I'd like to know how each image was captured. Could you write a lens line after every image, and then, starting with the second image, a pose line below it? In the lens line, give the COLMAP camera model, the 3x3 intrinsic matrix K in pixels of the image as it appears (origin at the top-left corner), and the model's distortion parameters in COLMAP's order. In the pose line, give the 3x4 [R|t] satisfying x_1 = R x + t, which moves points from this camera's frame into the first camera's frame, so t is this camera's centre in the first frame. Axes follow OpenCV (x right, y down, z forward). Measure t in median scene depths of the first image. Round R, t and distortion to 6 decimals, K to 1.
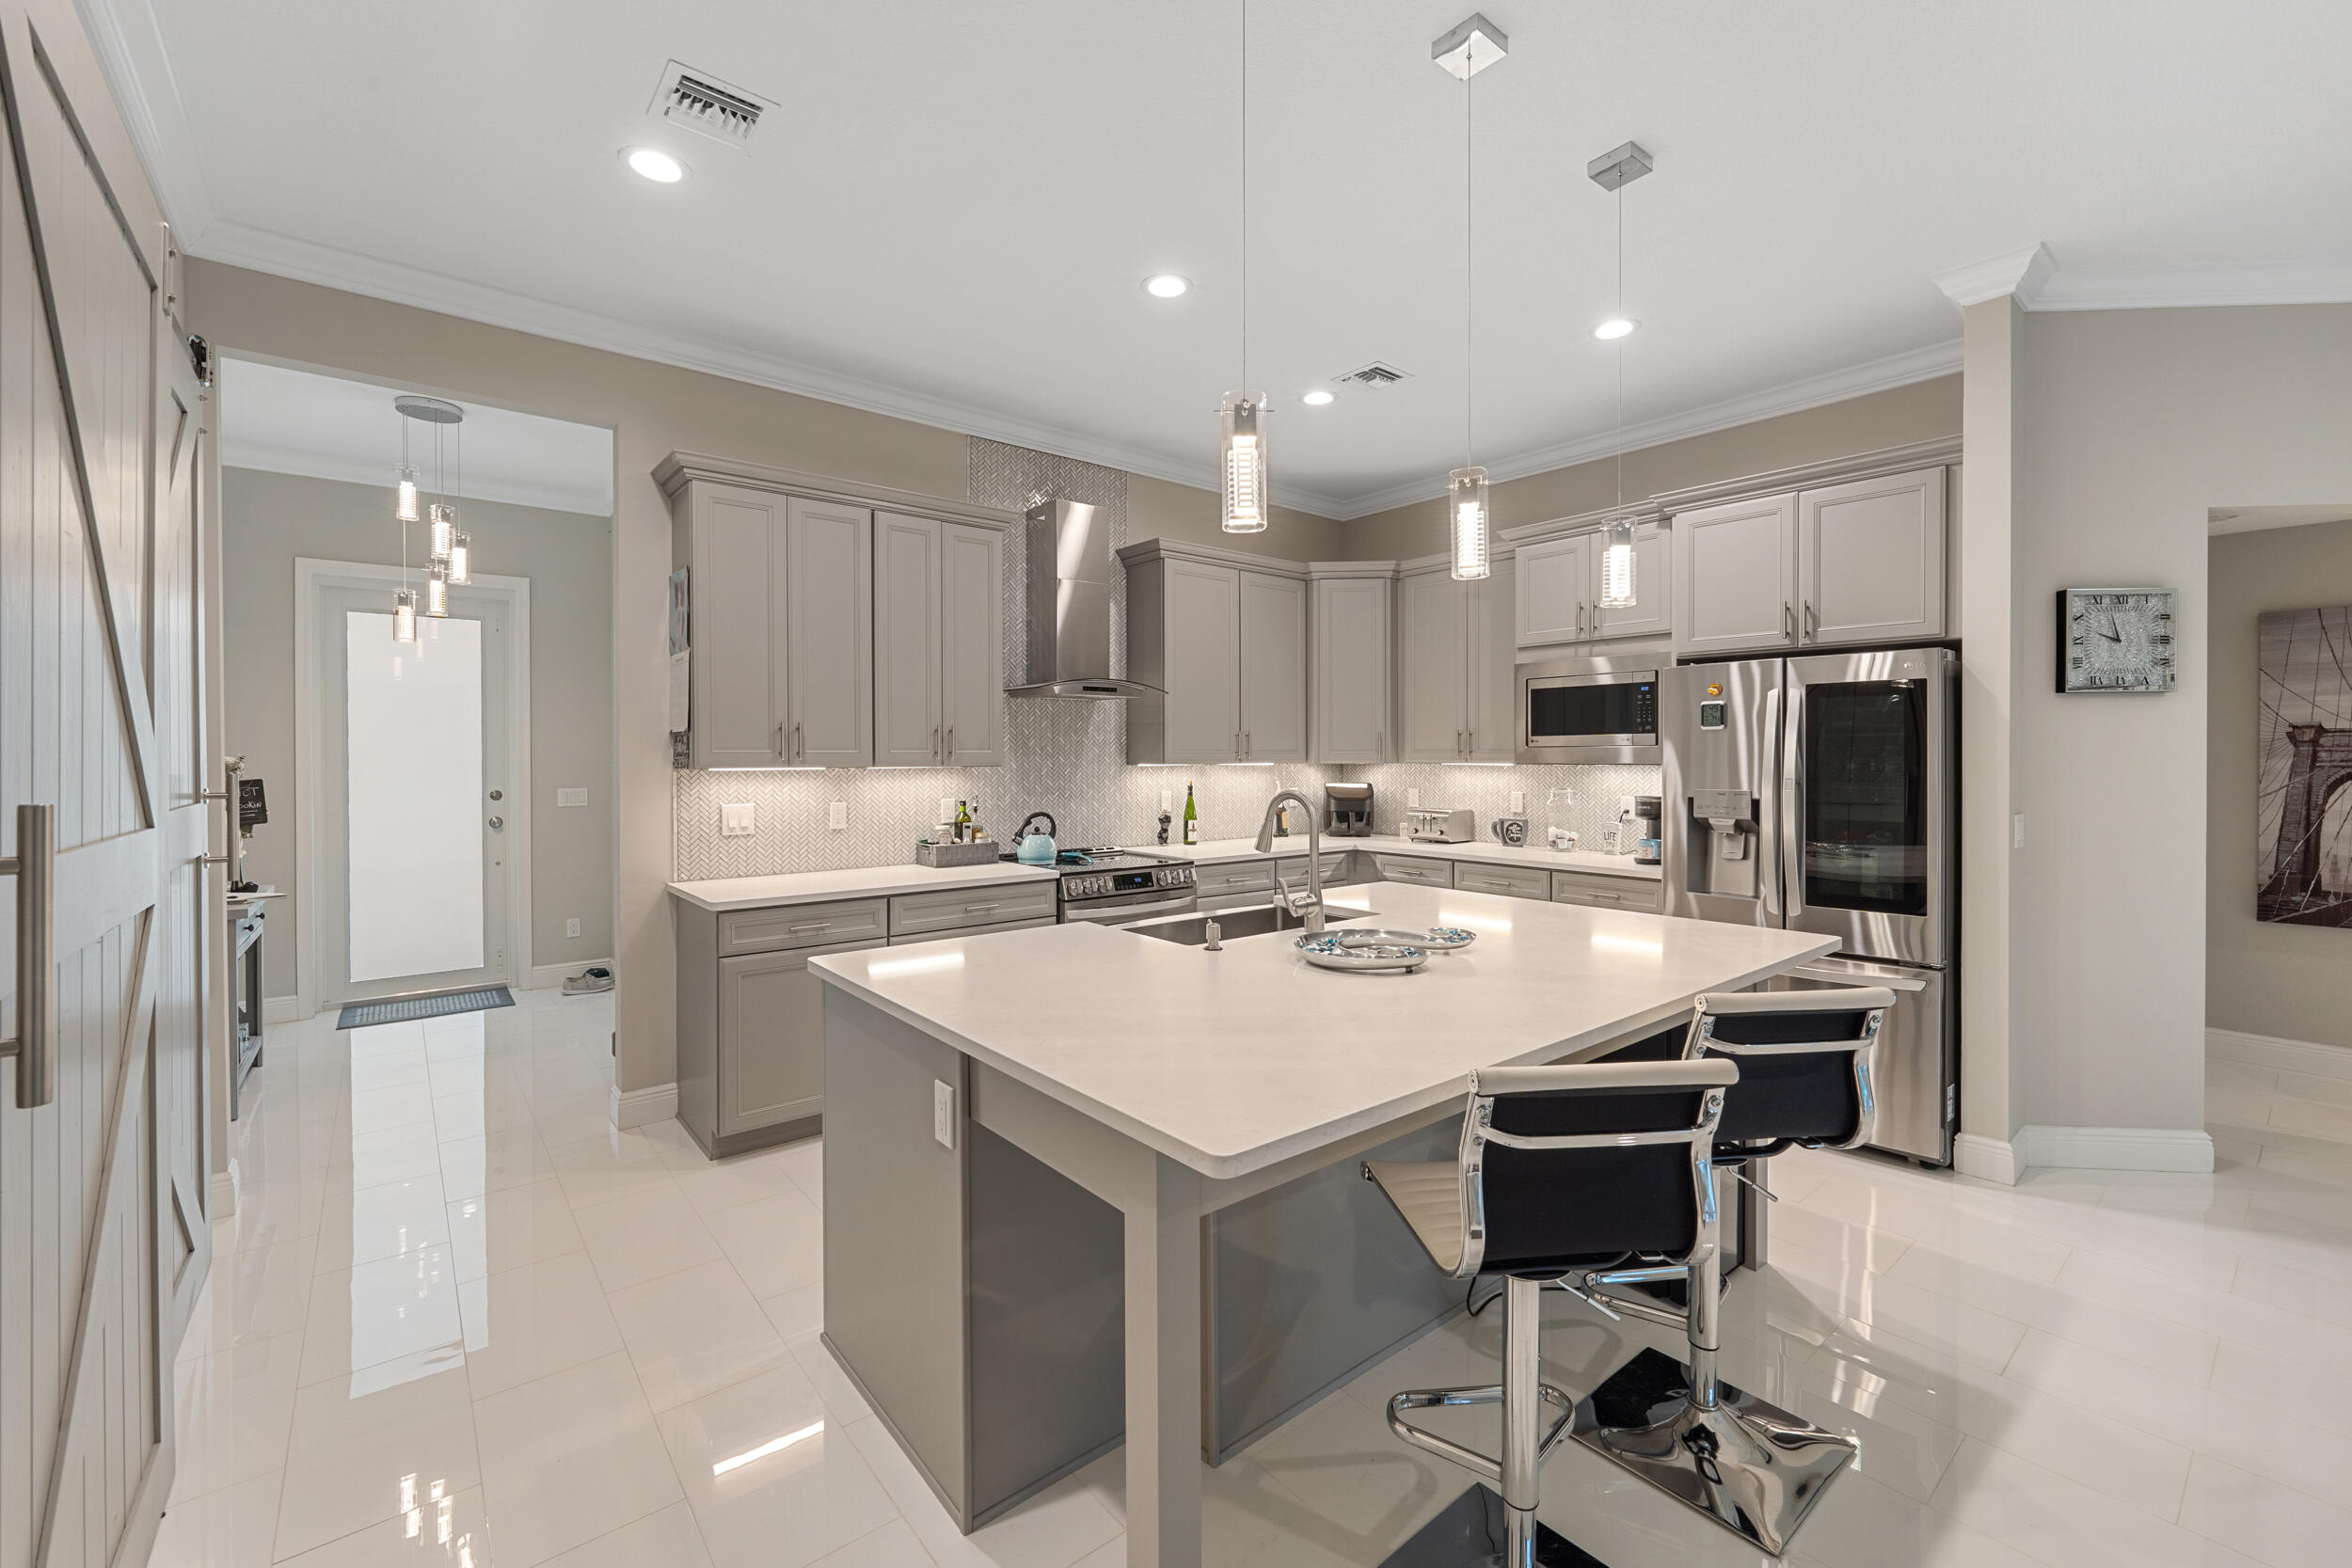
lens RADIAL K [[1156.4, 0, 1317.3], [0, 1156.4, 753.5], [0, 0, 1]] dist [0.001719, -0.000451]
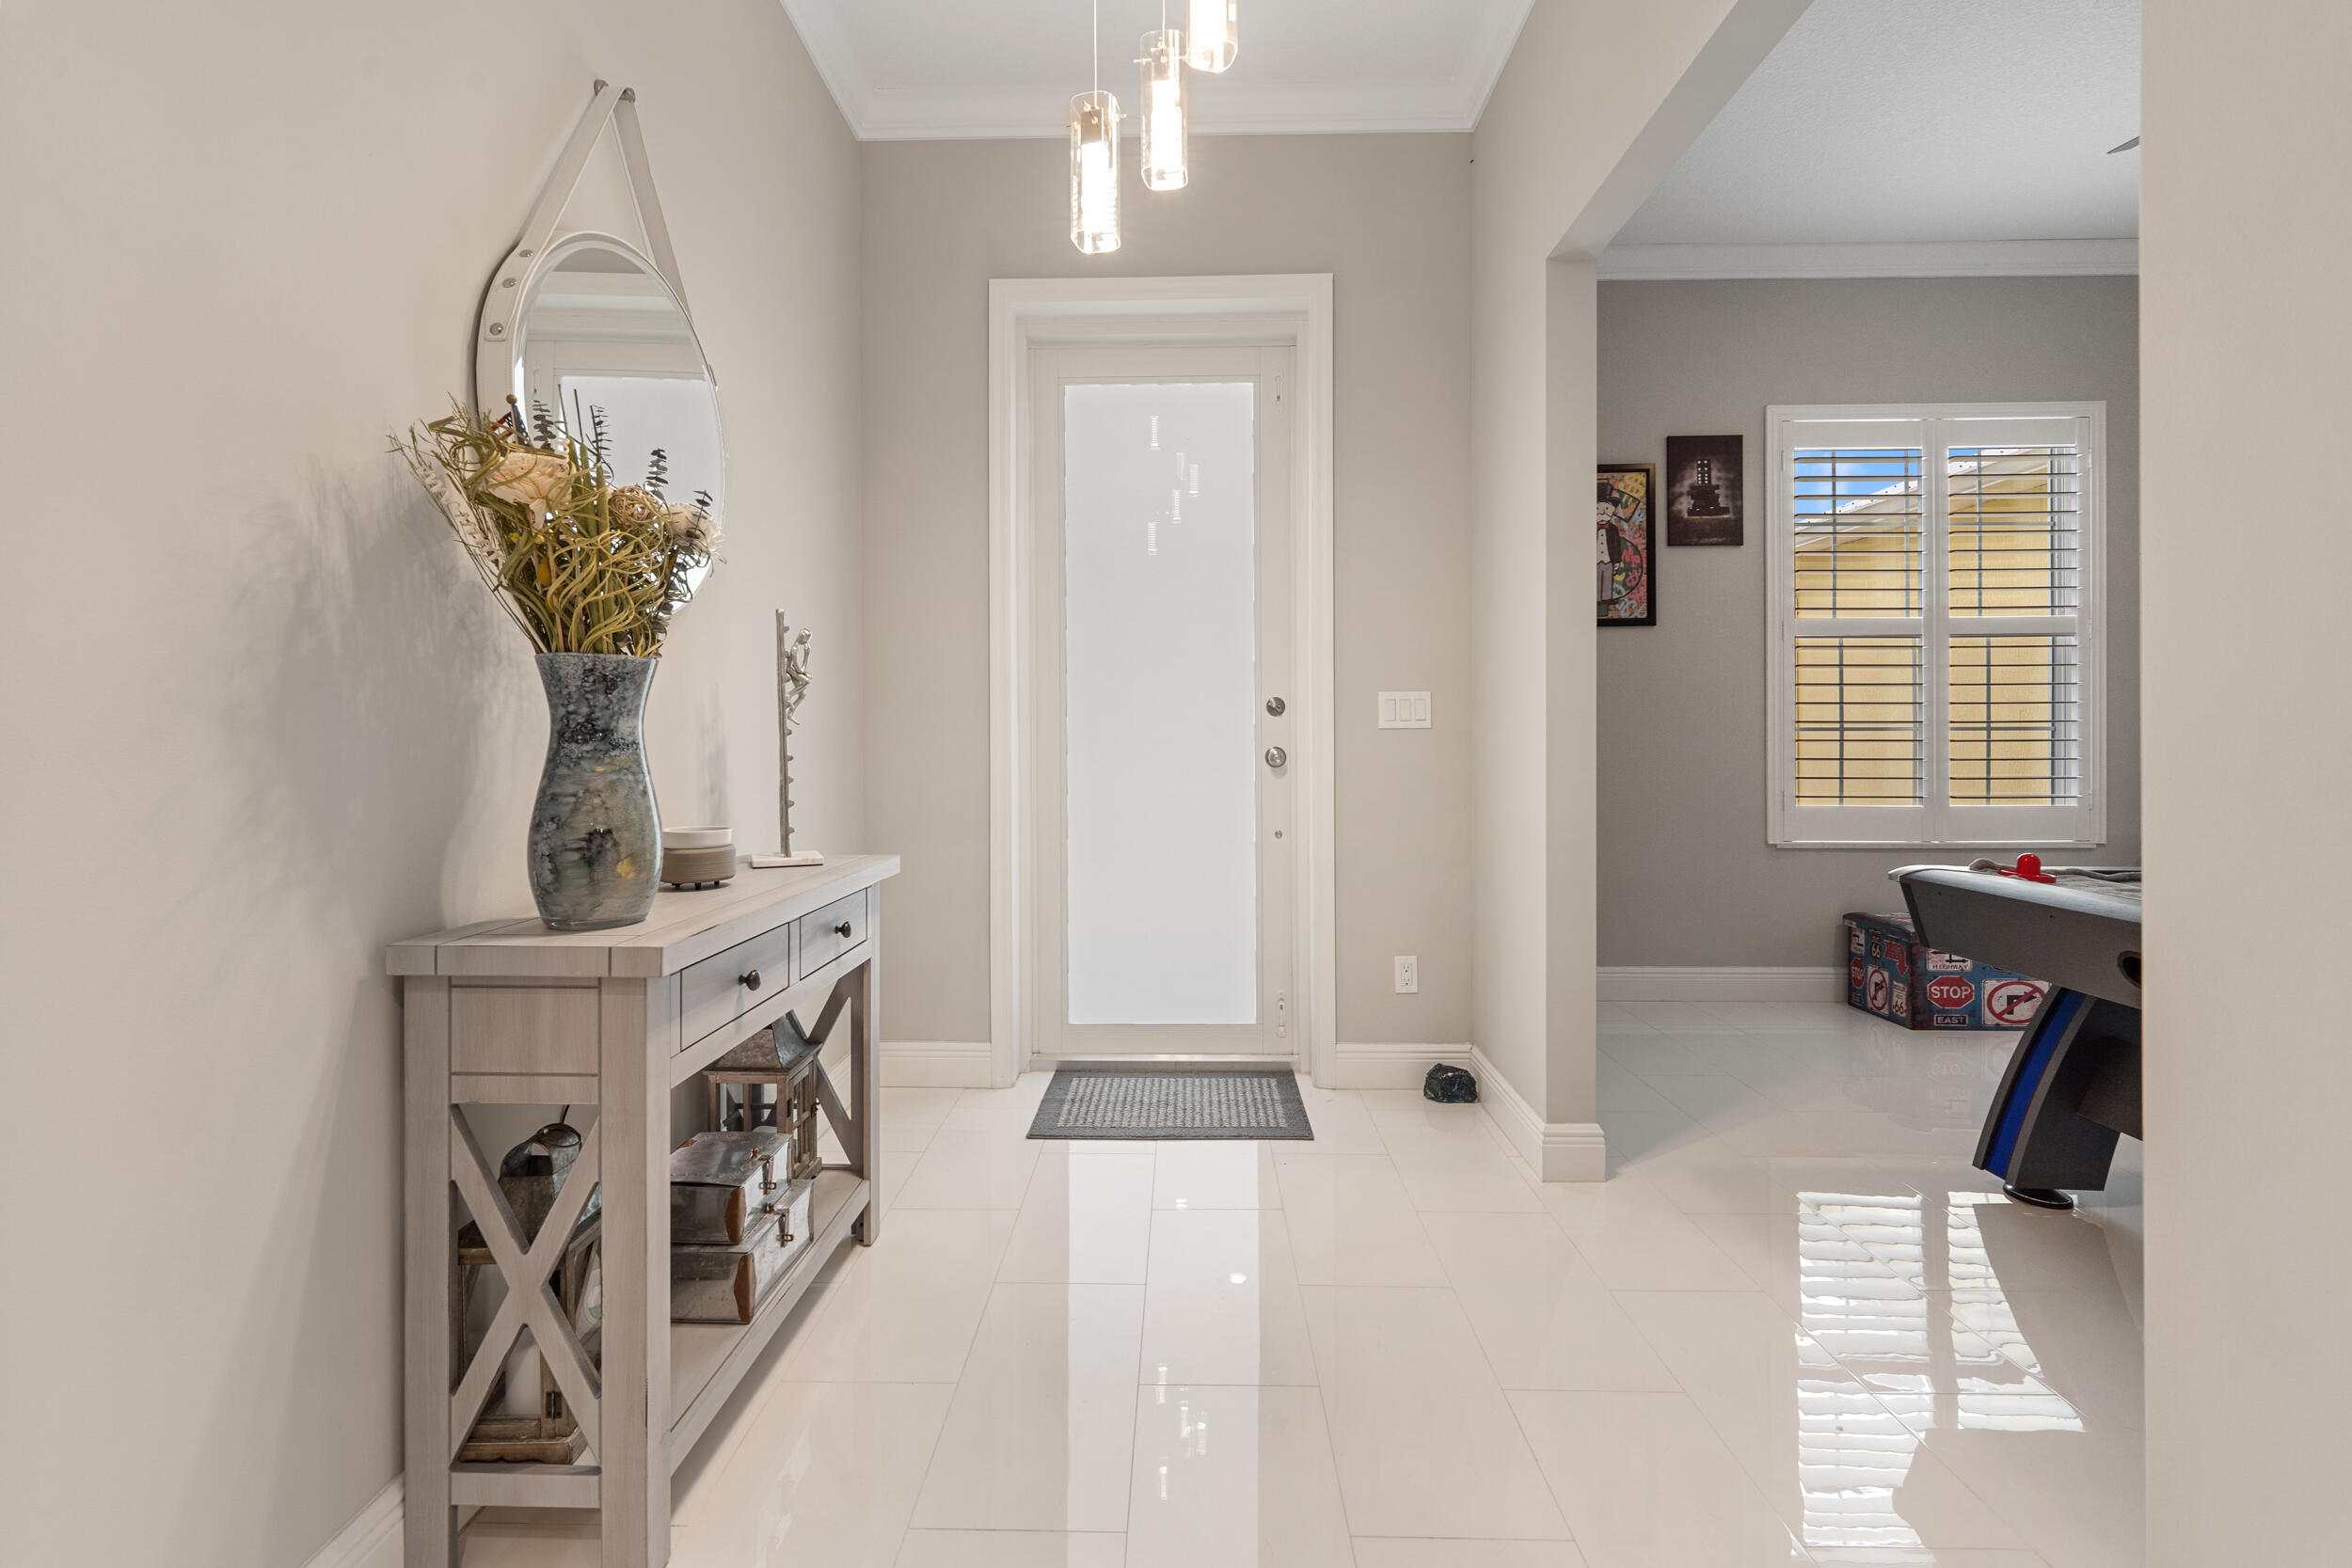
lens RADIAL K [[1098.3, 0, 1172.6], [0, 1098.3, 735.0], [0, 0, 1]] dist [-0.001311, -0.000245]
pose [[0.765893, -0.012665, -0.642844, -0.579046], [-0.002910, 0.999727, -0.023164, 0.083778], [0.642962, 0.019612, 0.765647, 0.801566]]
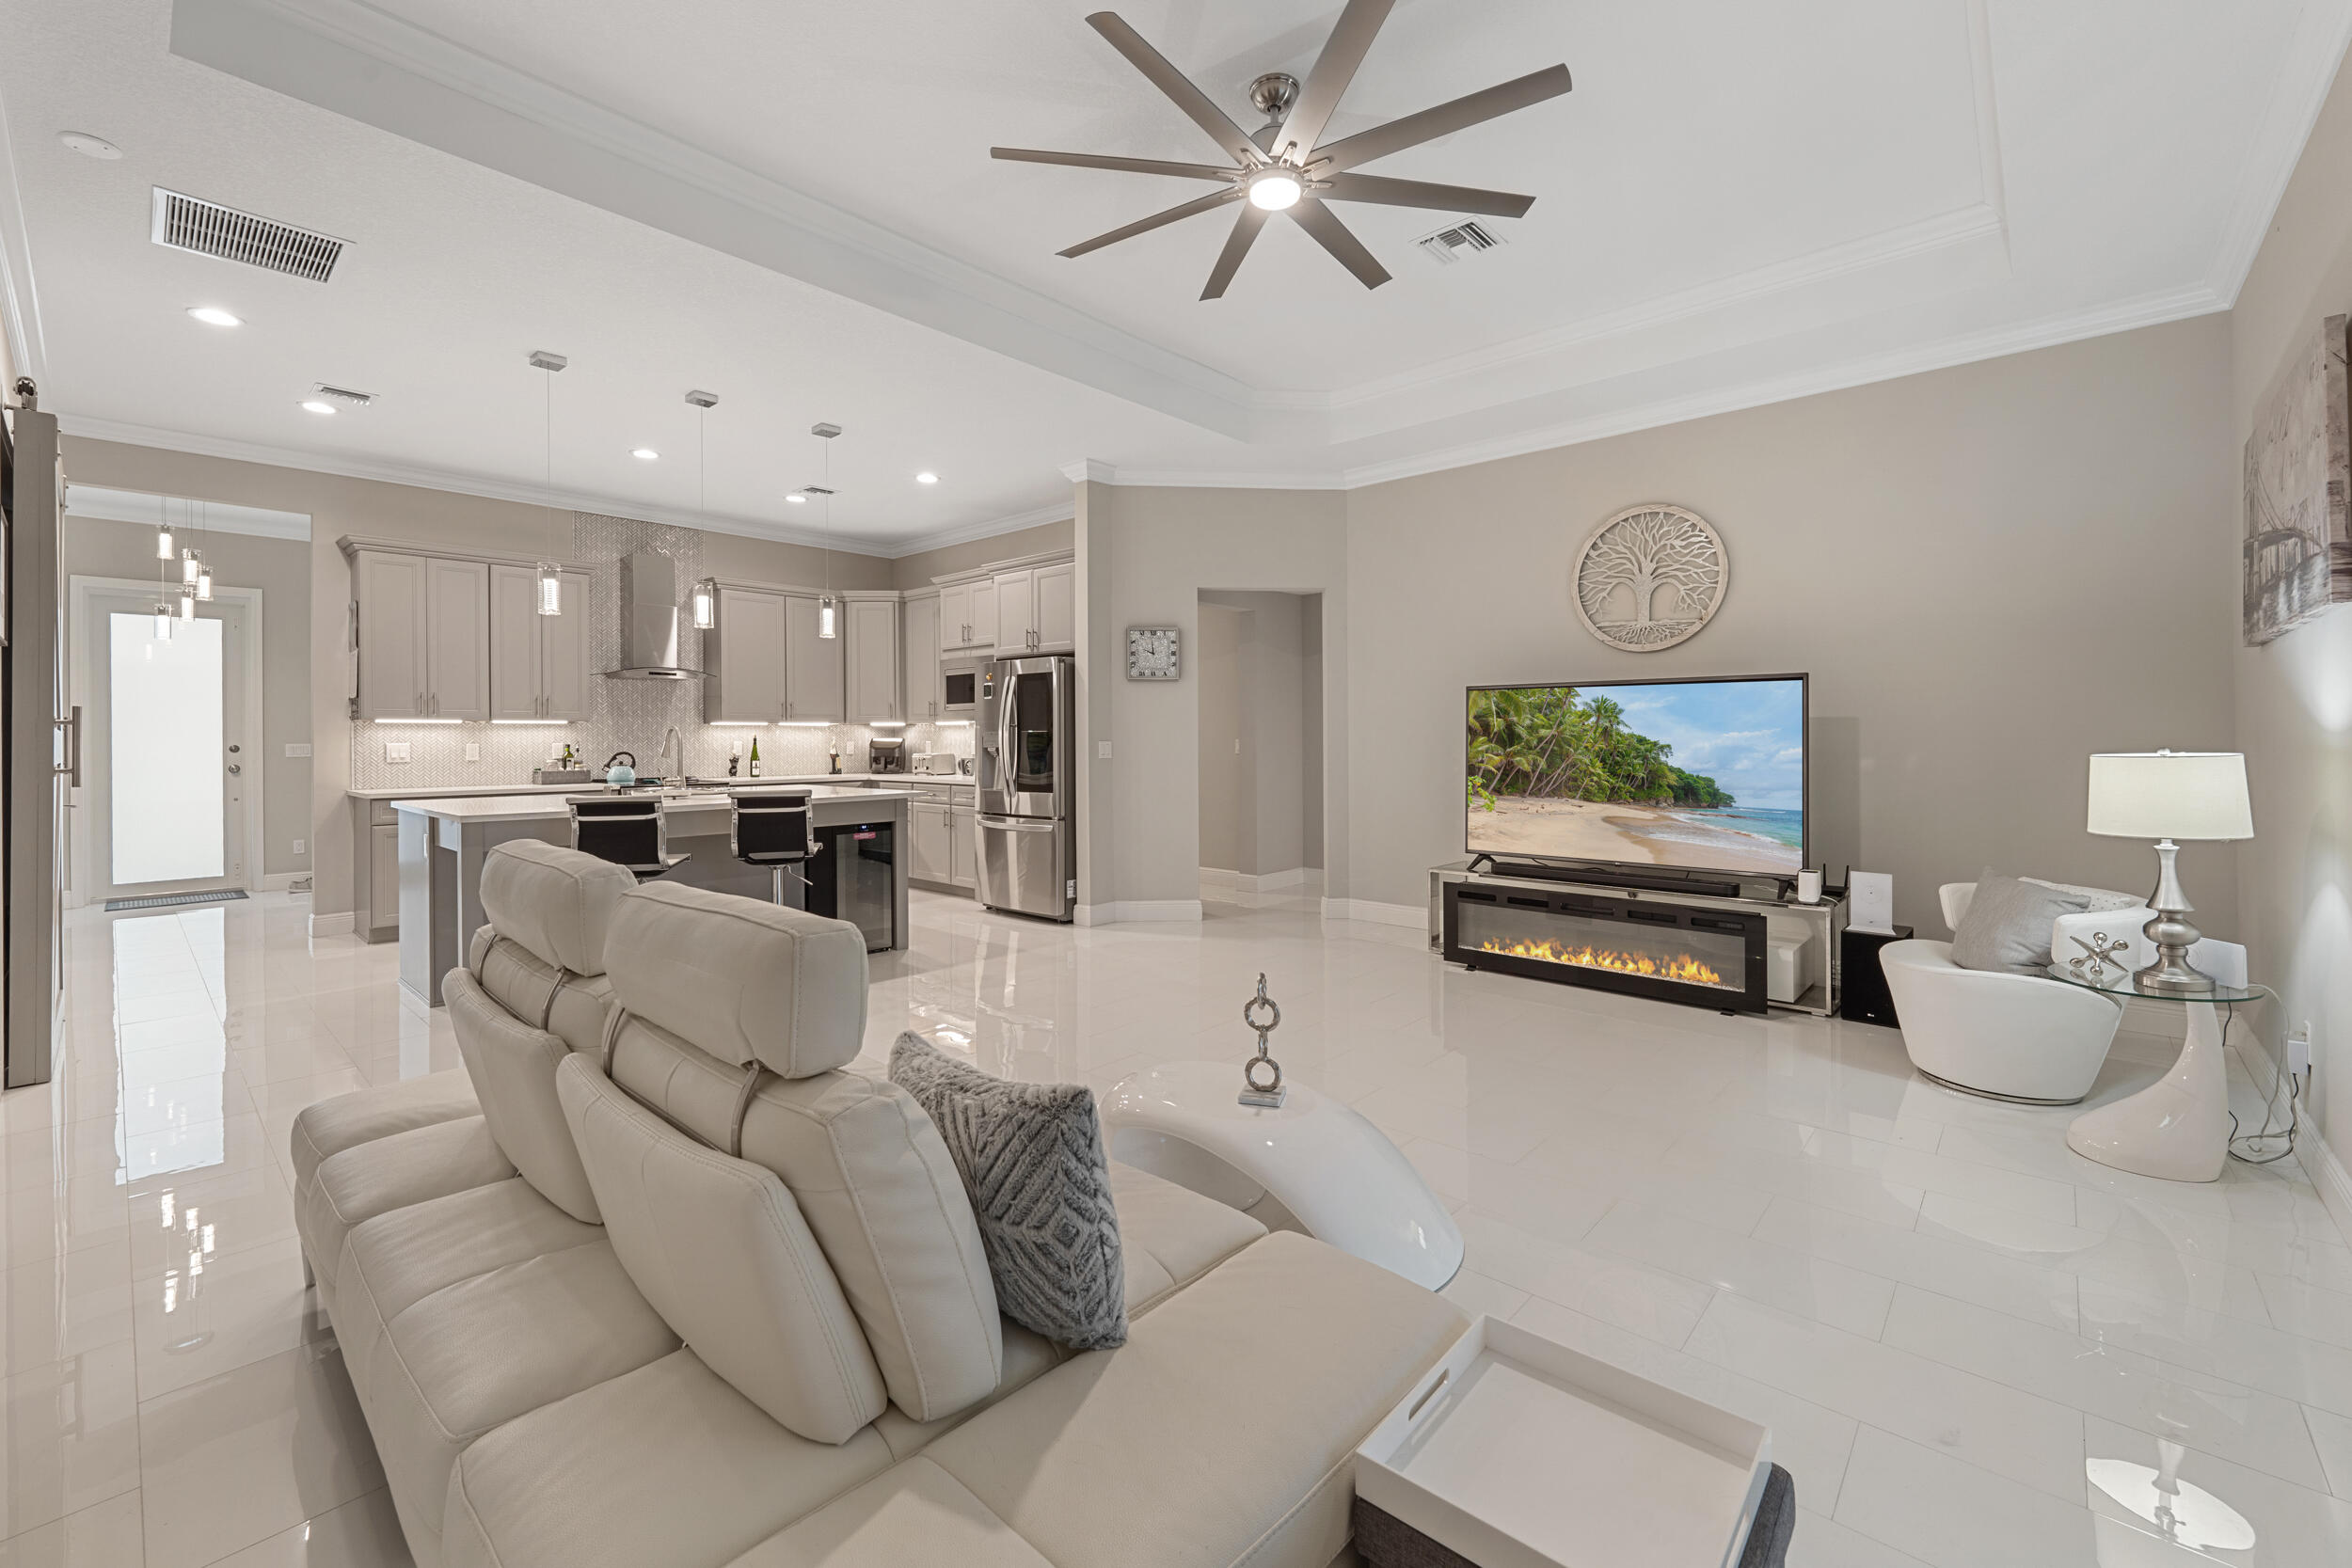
lens RADIAL K [[1129.0, 0, 1336.0], [0, 1129.0, 731.0], [0, 0, 1]] dist [-0.000007, -0.000435]
pose [[0.988810, -0.000274, 0.149179, 0.491426], [0.000861, 0.999992, -0.003873, 0.029579], [-0.149177, 0.003958, 0.988803, -0.665237]]
